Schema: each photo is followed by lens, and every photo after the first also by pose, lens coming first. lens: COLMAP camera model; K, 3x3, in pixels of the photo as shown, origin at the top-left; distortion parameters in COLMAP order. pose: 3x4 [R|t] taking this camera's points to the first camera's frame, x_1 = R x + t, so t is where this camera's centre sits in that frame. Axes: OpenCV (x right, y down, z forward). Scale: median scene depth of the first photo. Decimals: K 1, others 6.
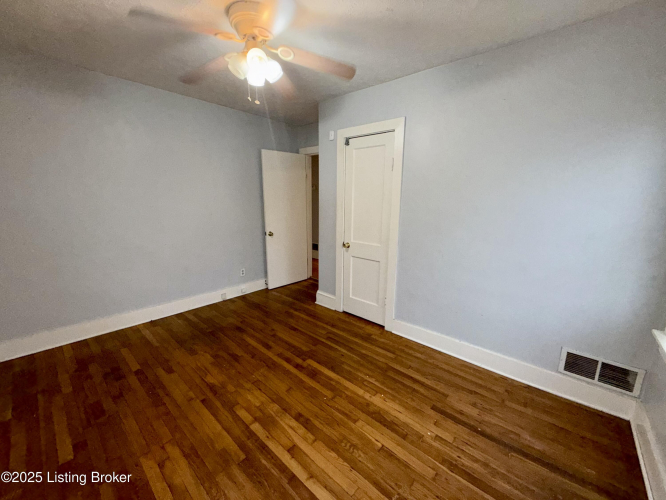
lens RADIAL K [[266.9, 0, 333.0], [0, 266.9, 250.0], [0, 0, 1]] dist [0.000572, 0.000132]
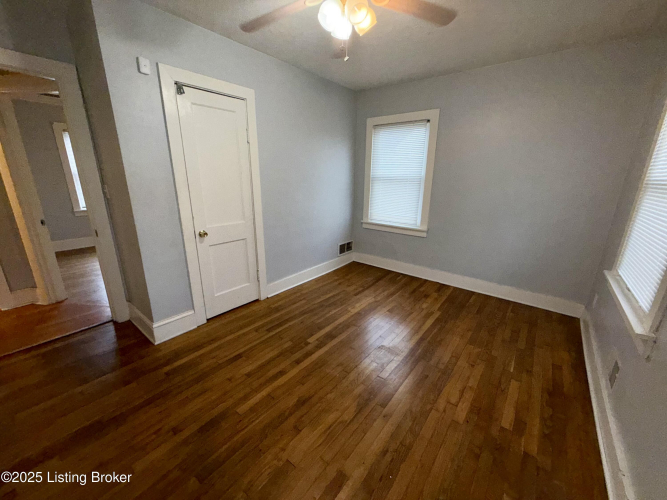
lens RADIAL K [[267.3, 0, 333.5], [0, 267.3, 250.0], [0, 0, 1]] dist [0.000572, 0.000132]
pose [[-0.049162, -0.283279, 0.957777, -0.891607], [0.187794, 0.939212, 0.287427, -0.155304], [-0.980977, 0.193995, 0.007024, 0.797716]]
